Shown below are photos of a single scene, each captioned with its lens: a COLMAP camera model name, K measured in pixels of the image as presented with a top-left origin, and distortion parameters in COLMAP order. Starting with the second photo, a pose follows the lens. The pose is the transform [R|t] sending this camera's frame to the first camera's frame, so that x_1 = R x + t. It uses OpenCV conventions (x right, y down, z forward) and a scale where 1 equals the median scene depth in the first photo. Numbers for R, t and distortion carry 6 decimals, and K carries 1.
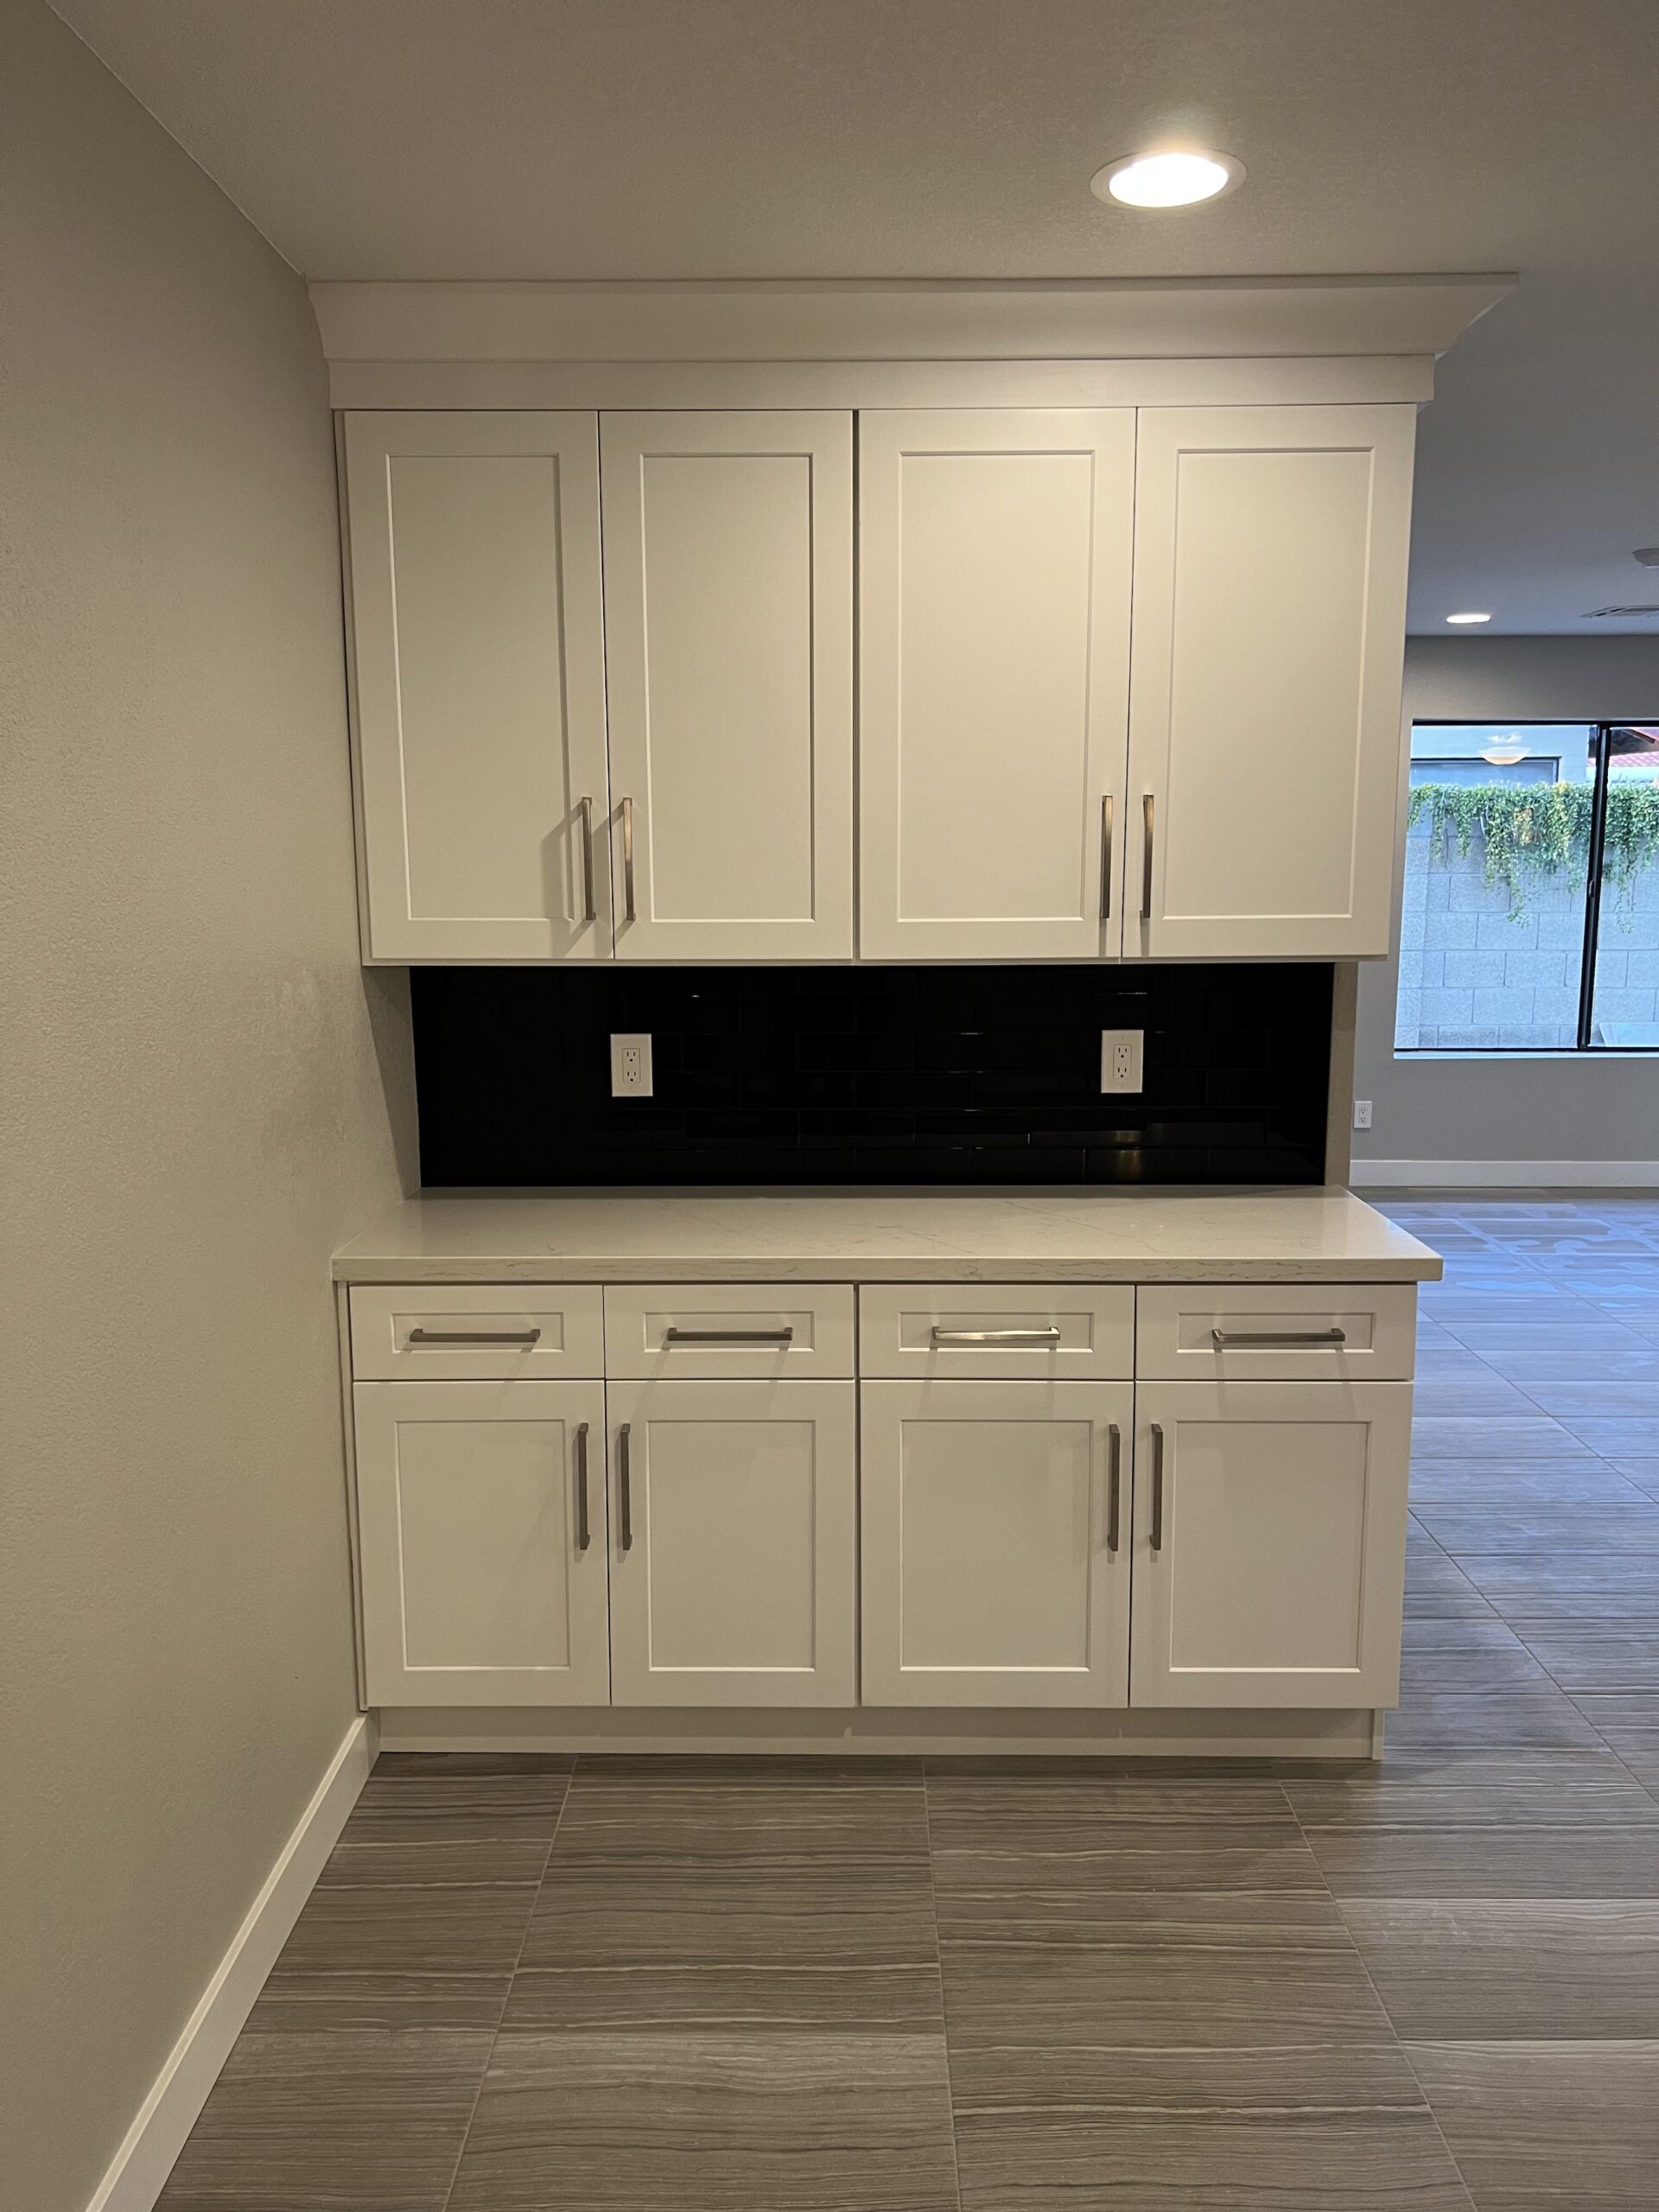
lens RADIAL K [[1665.4, 0, 829.5], [0, 1665.4, 1106.0], [0, 0, 1]] dist [0.029377, -0.036507]
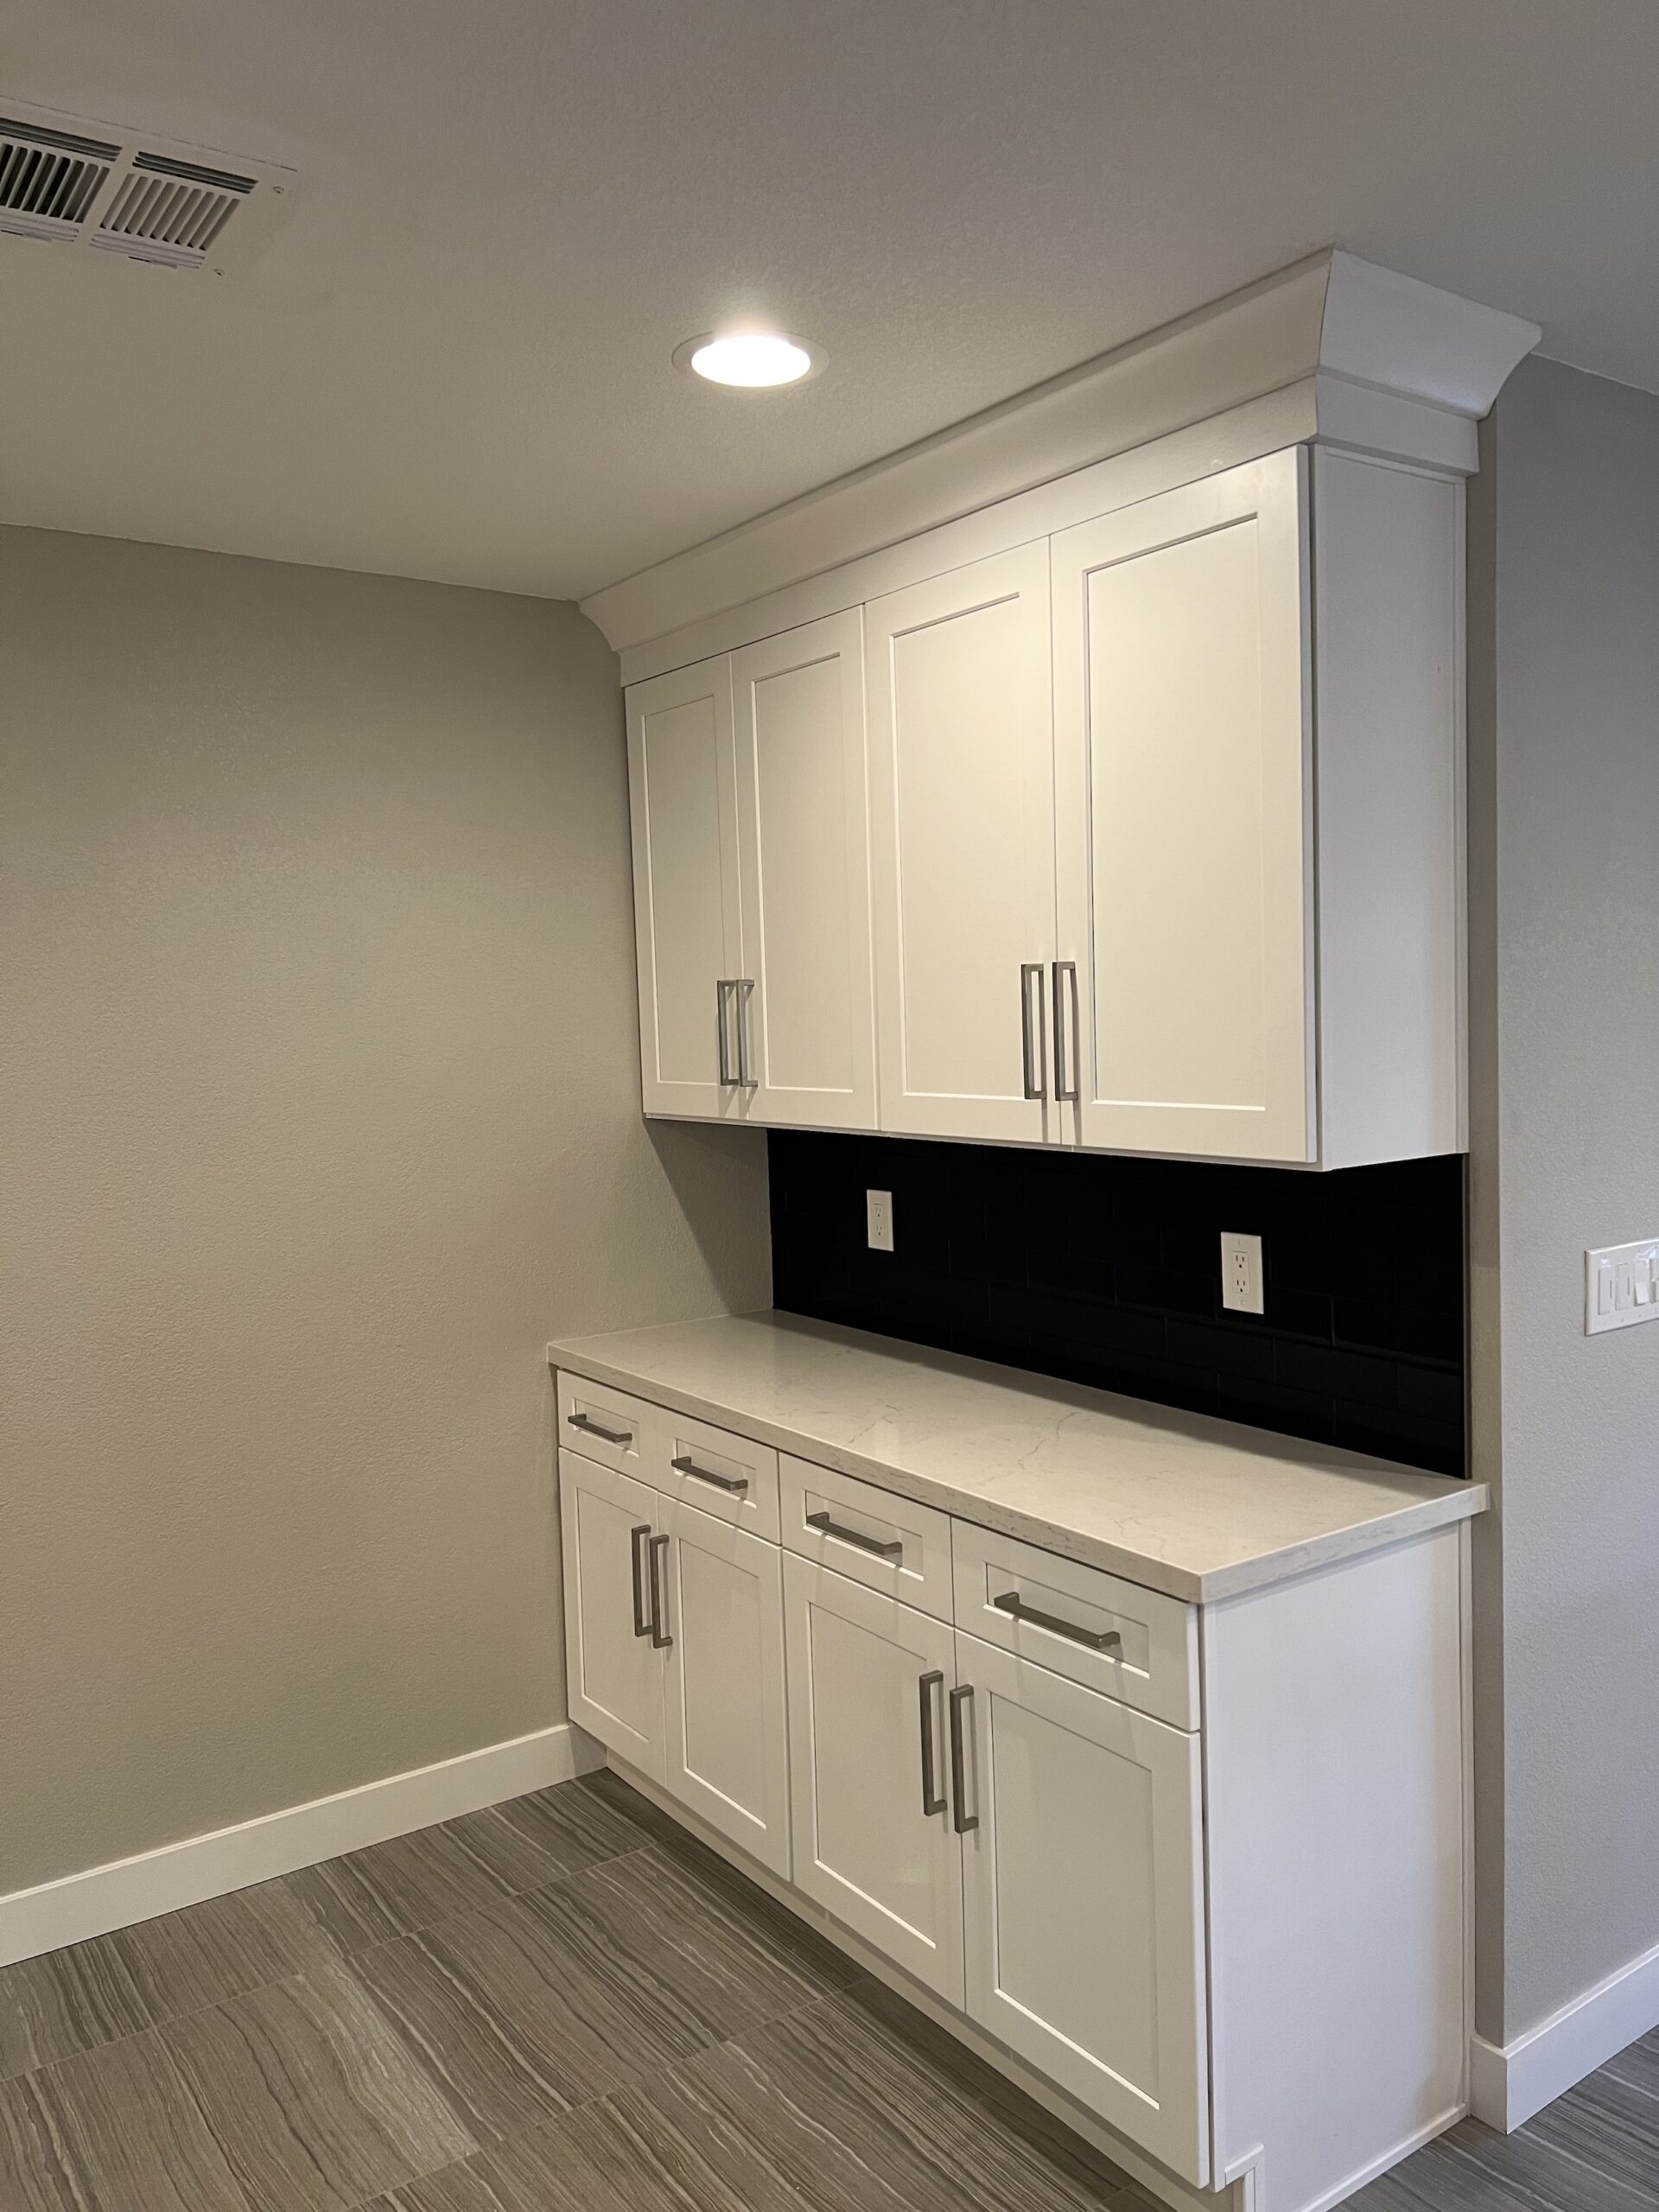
lens RADIAL K [[1665.4, 0, 829.5], [0, 1665.4, 1106.0], [0, 0, 1]] dist [0.029377, -0.036507]
pose [[0.582841, 0.036855, -0.811750, 0.850011], [-0.100266, 0.994599, -0.026834, -0.077384], [0.806377, 0.097031, 0.583388, 0.410011]]
